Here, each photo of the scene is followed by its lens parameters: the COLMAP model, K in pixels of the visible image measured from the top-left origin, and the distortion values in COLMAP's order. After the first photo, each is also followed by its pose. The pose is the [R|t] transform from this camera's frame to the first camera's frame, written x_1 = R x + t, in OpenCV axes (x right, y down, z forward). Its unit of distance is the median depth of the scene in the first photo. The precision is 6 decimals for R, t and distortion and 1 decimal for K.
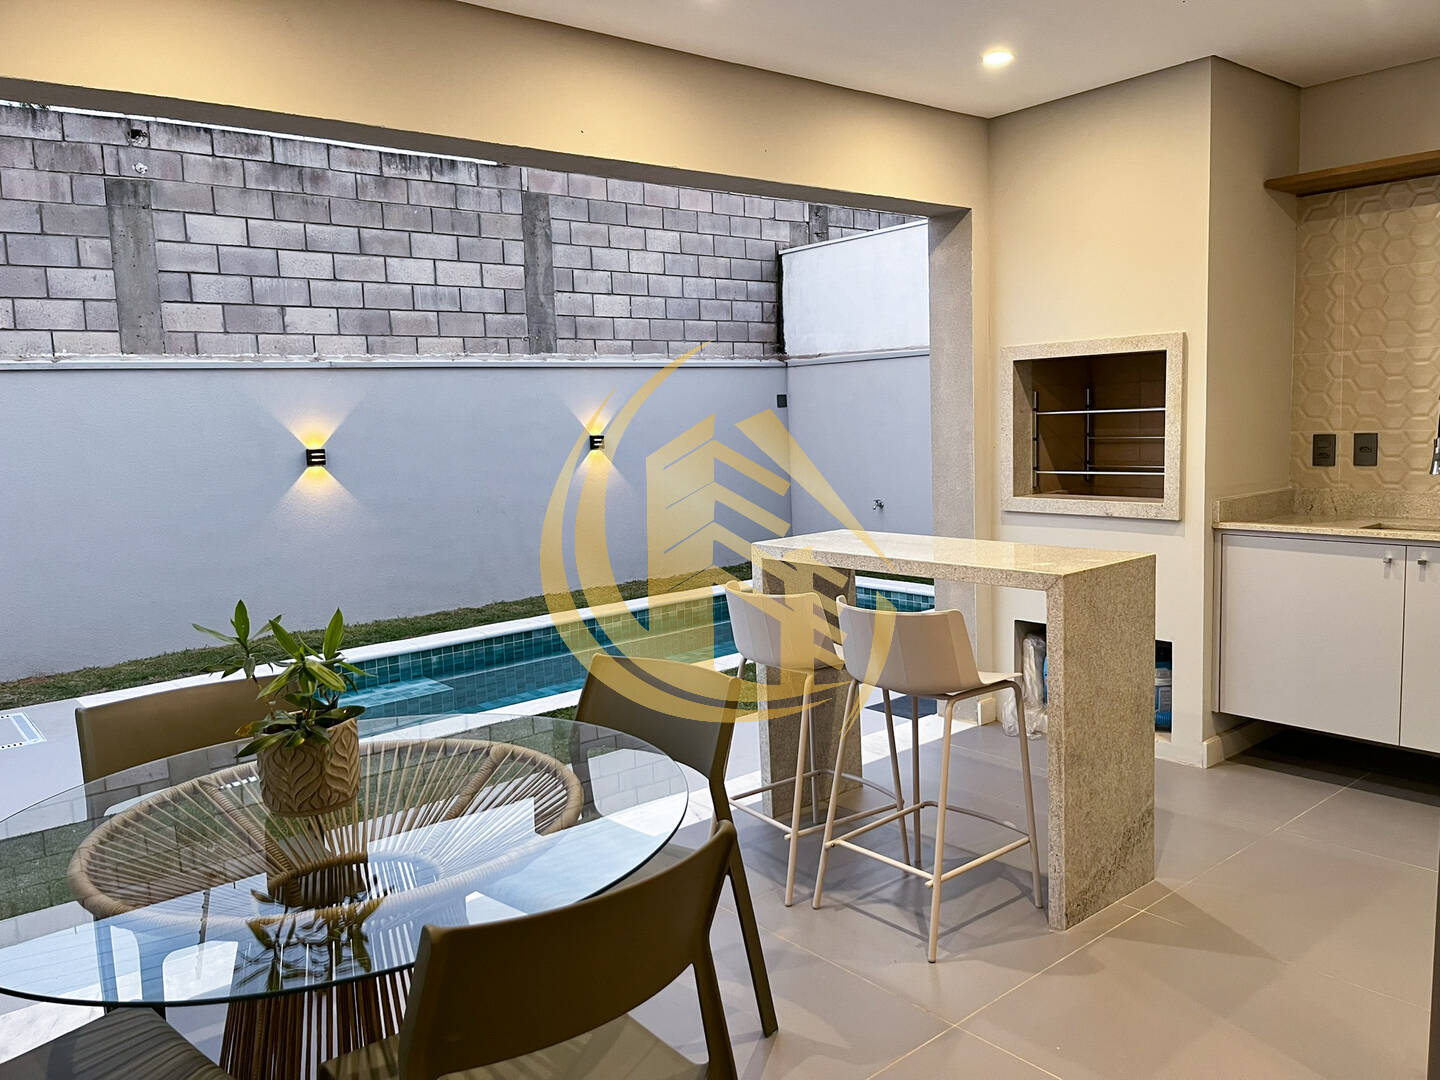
lens RADIAL K [[1086.4, 0, 718.3], [0, 1086.4, 536.9], [0, 0, 1]] dist [0.061880, -0.088333]
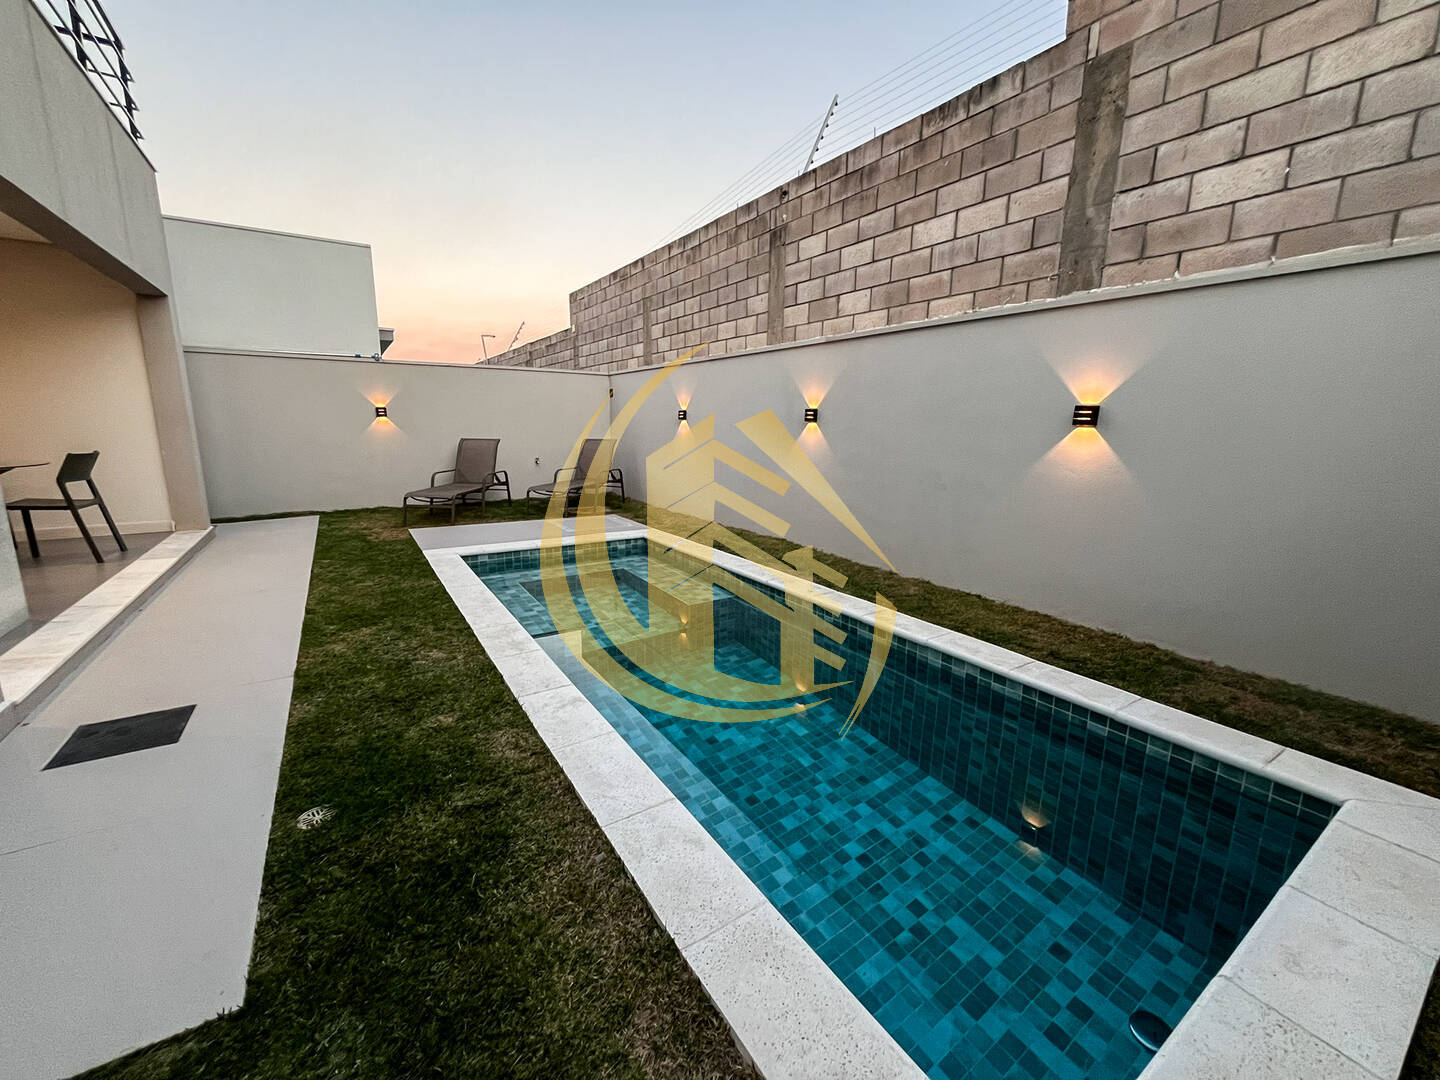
lens RADIAL K [[580.2, 0, 719.2], [0, 580.2, 537.7], [0, 0, 1]] dist [-0.002792, 0.000352]
pose [[-0.111809, 0.238851, -0.964598, 0.351223], [-0.114444, 0.961131, 0.251258, -0.095610], [0.987118, 0.138485, -0.080128, 0.989174]]
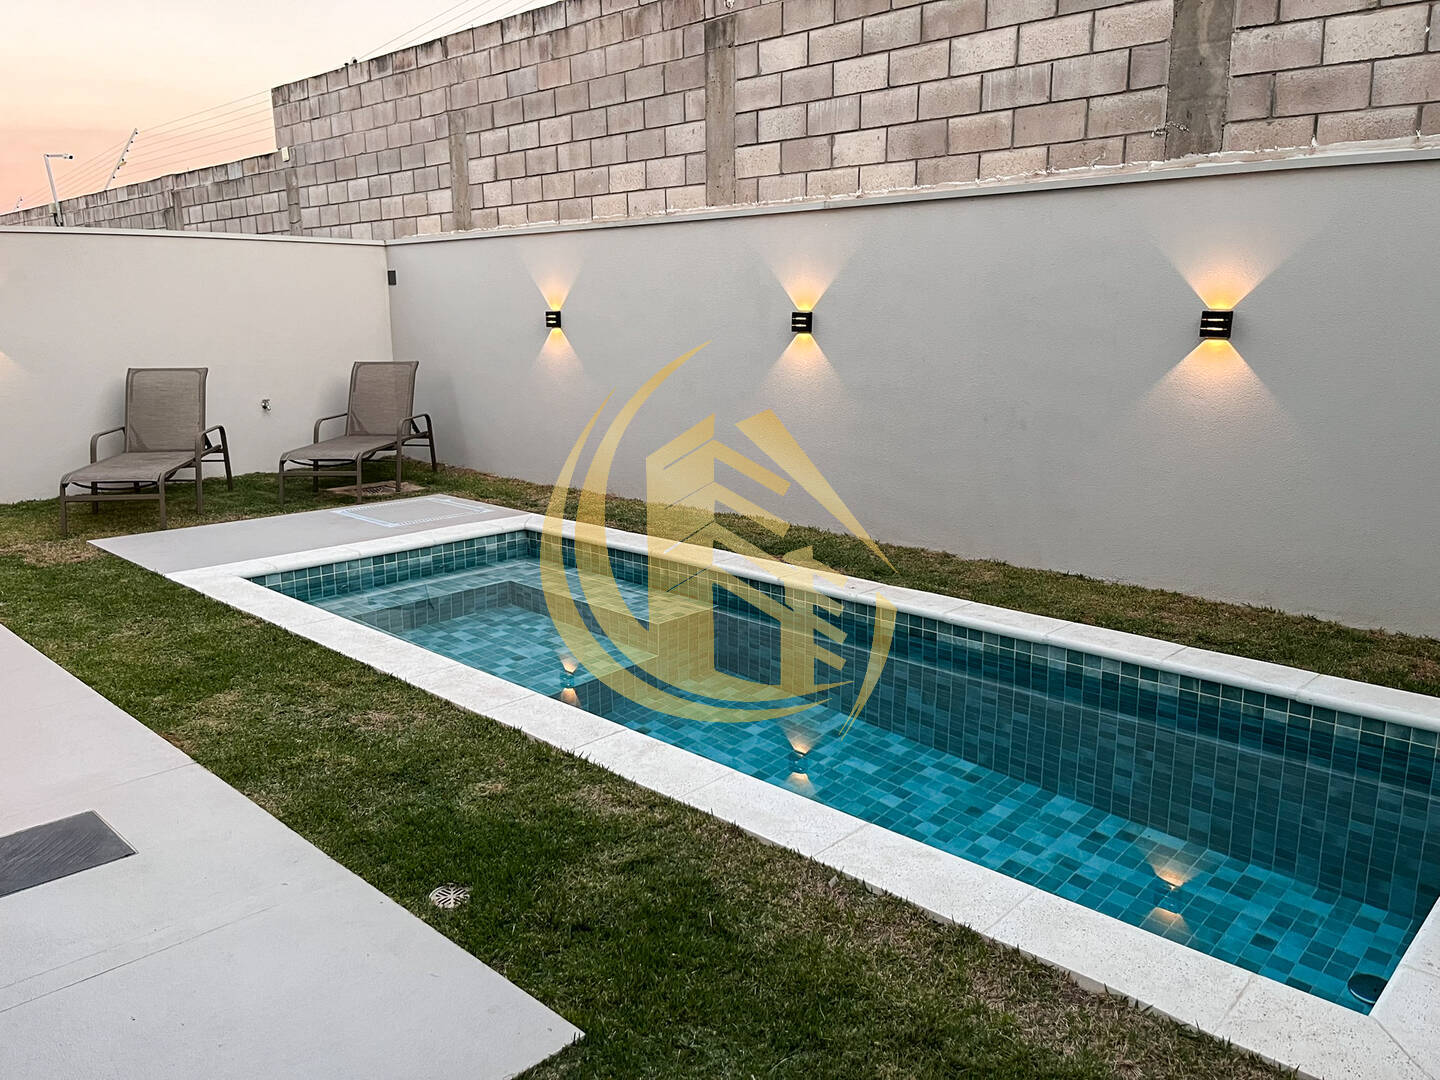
lens RADIAL K [[1086.4, 0, 718.3], [0, 1086.4, 536.9], [0, 0, 1]] dist [0.061880, -0.088333]
pose [[0.112452, 0.249895, -0.961721, 0.480622], [-0.105162, 0.965417, 0.238559, -0.108601], [0.988077, 0.074310, 0.134843, 0.854645]]
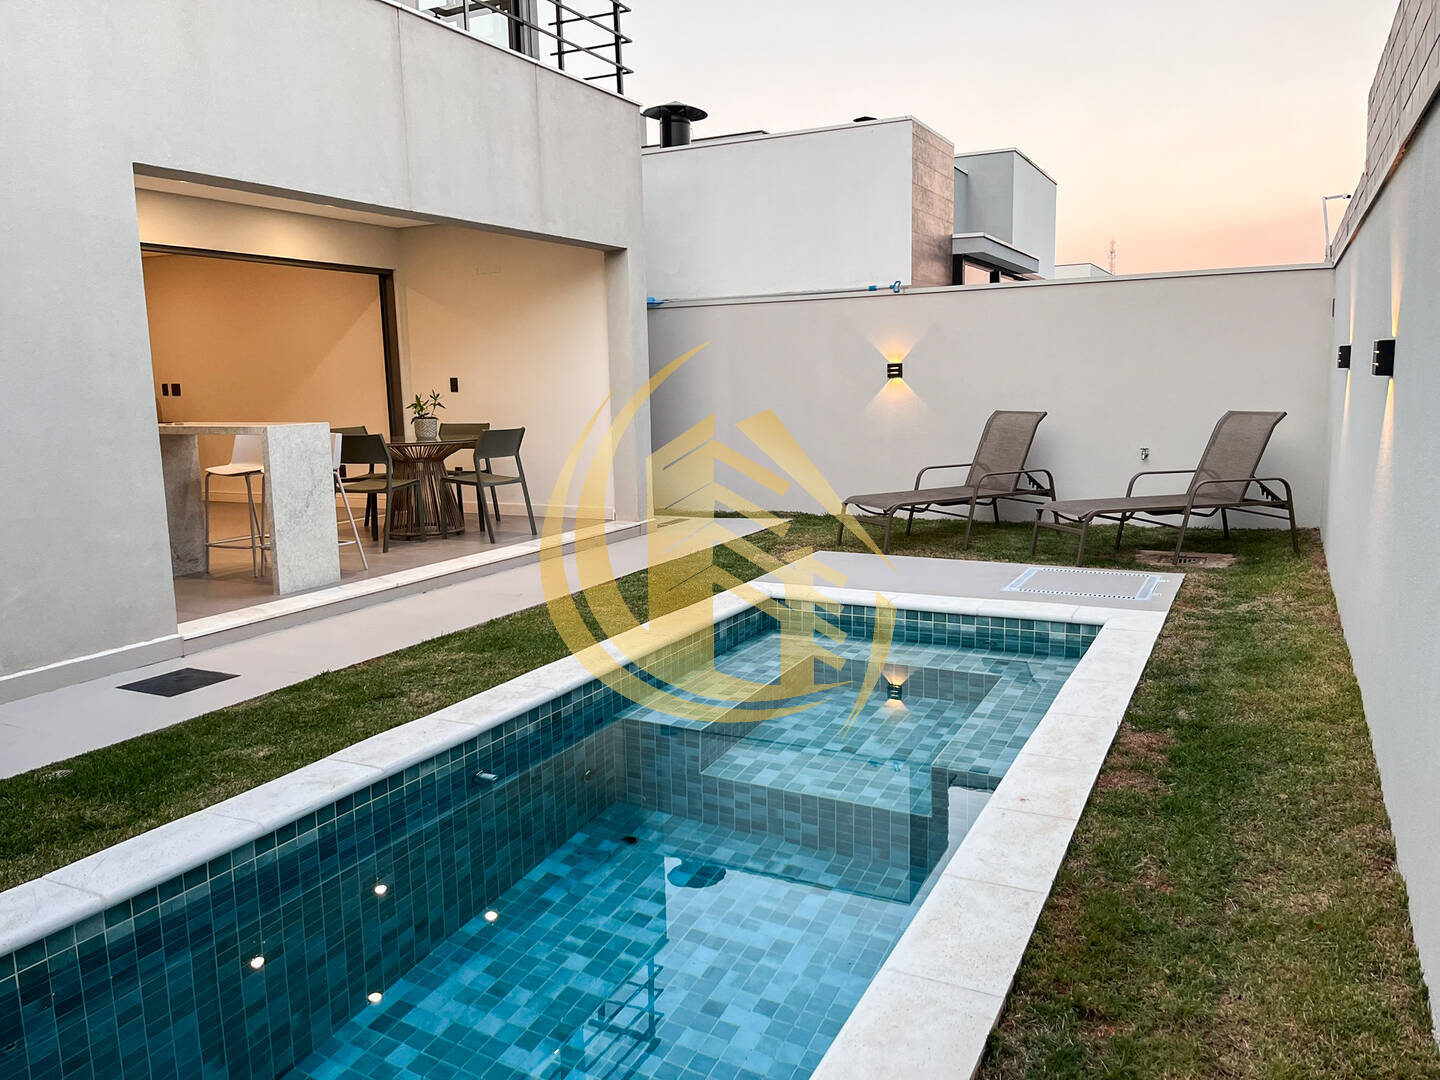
lens RADIAL K [[1086.4, 0, 718.3], [0, 1086.4, 536.9], [0, 0, 1]] dist [0.061880, -0.088333]
pose [[-0.913089, 0.127177, -0.387420, 0.081925], [0.022103, 0.964158, 0.264406, -0.134274], [0.407161, 0.232863, -0.883173, 1.347910]]
